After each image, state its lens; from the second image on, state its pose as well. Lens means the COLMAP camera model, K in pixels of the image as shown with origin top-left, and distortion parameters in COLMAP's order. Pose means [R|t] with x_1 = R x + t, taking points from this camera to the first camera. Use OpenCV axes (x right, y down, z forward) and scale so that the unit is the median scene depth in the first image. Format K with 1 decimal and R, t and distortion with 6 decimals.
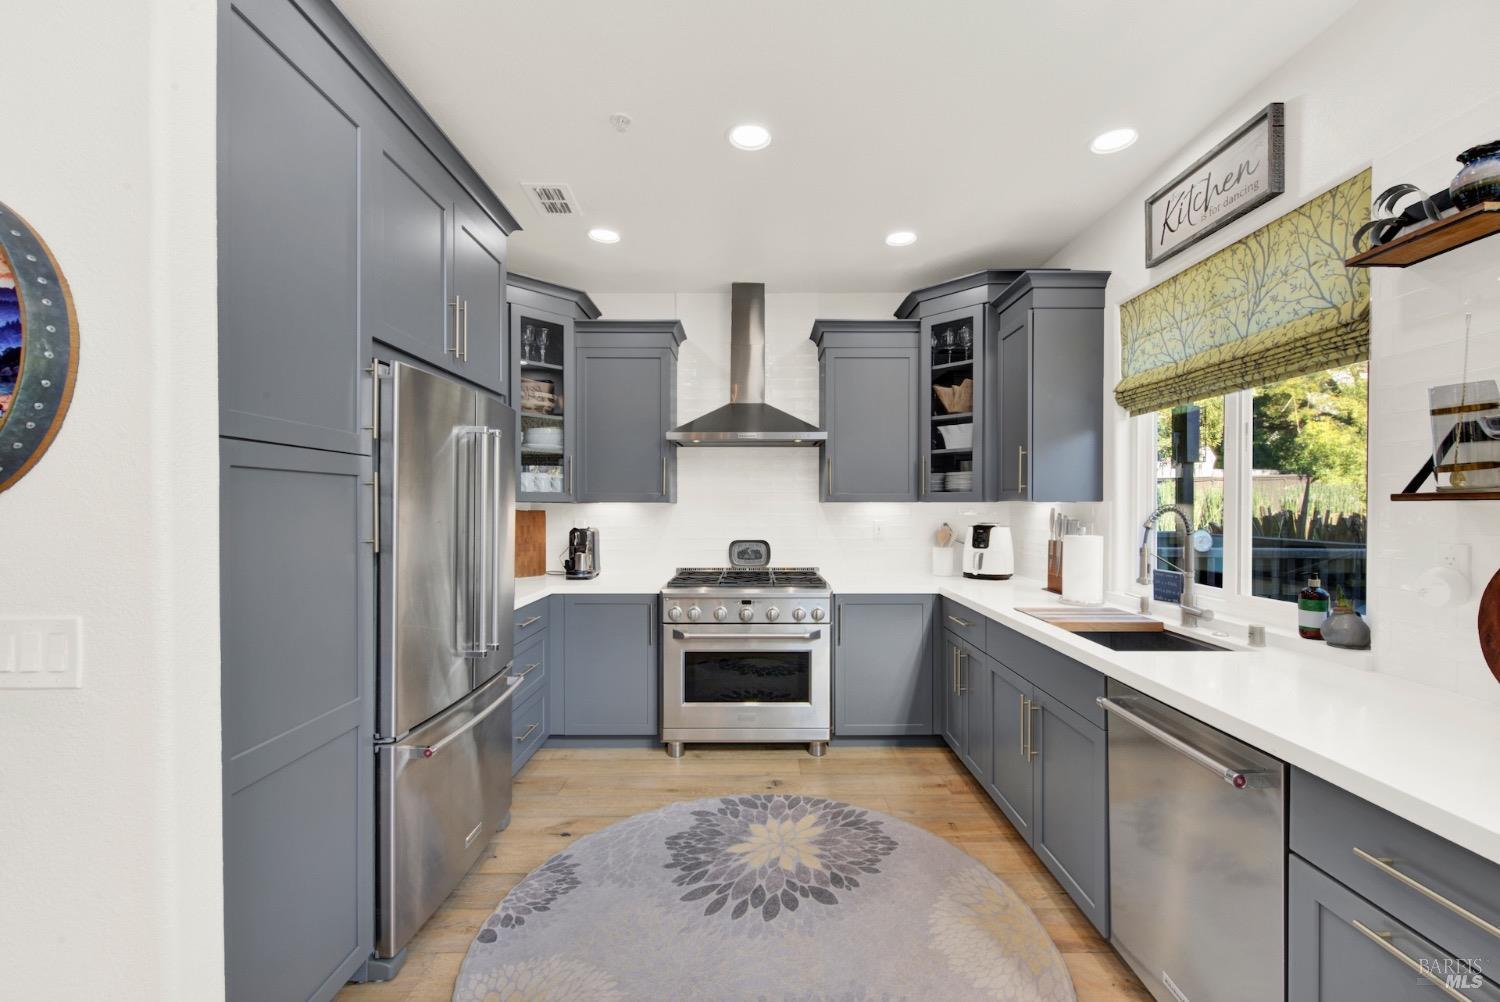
lens RADIAL K [[613.4, 0, 752.7], [0, 613.4, 505.2], [0, 0, 1]] dist [0.001028, -0.001886]
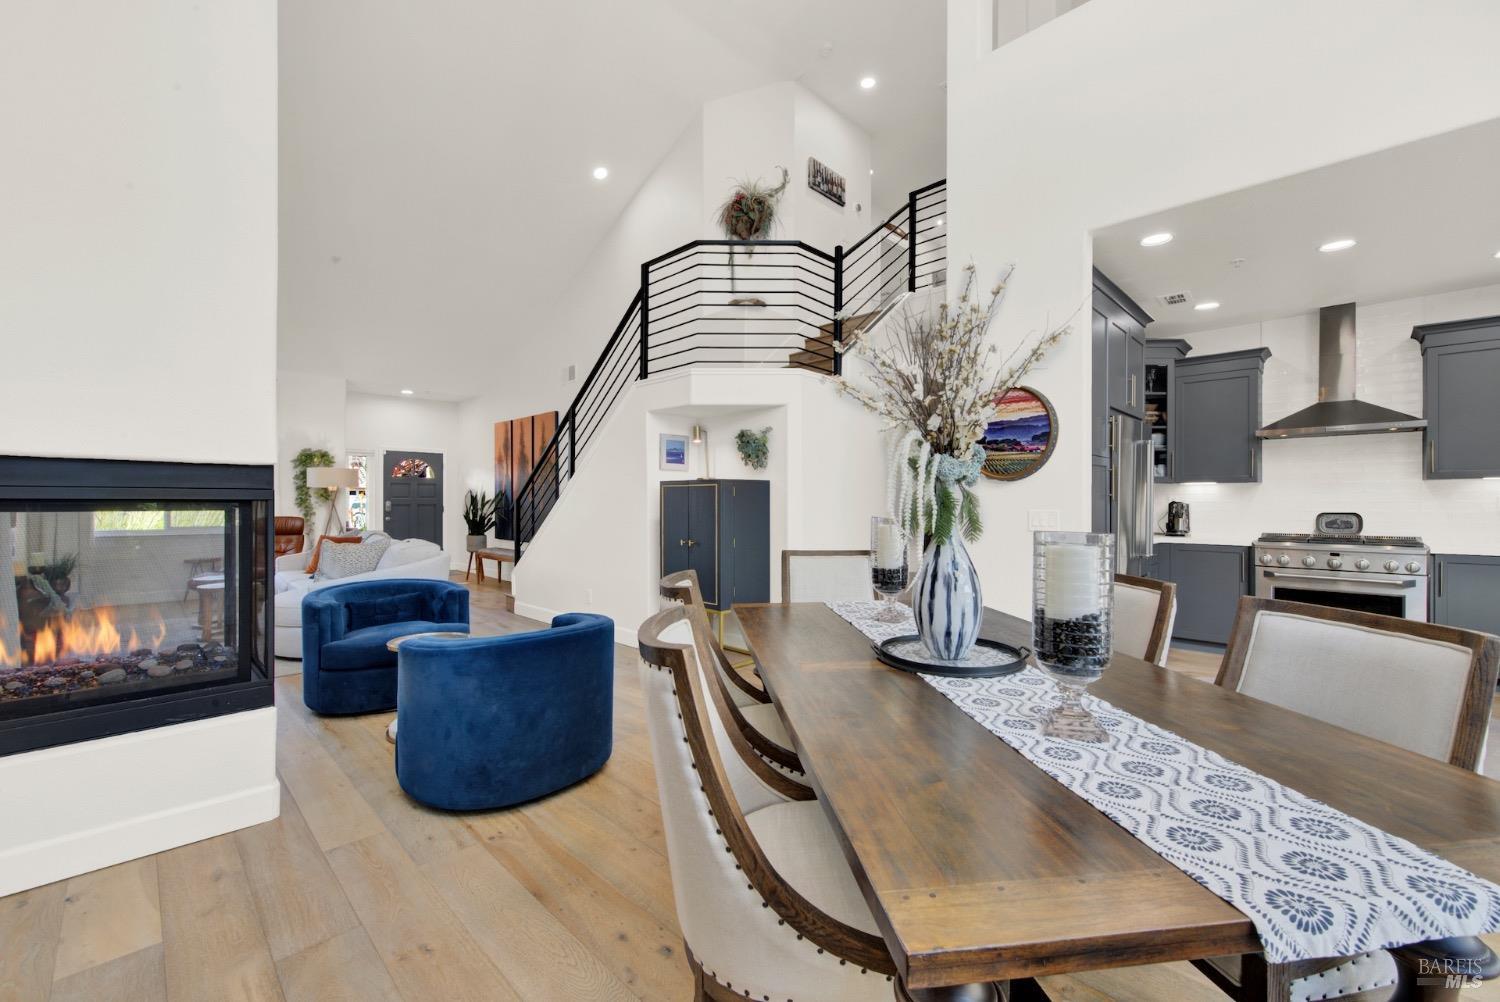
lens RADIAL K [[613.4, 0, 755.0], [0, 613.4, 503.0], [0, 0, 1]] dist [0.001028, -0.001886]
pose [[0.716605, 0.001835, -0.697477, 0.014032], [0.001509, 0.999990, 0.004181, 0.034062], [0.697478, -0.004049, 0.716595, -0.741561]]
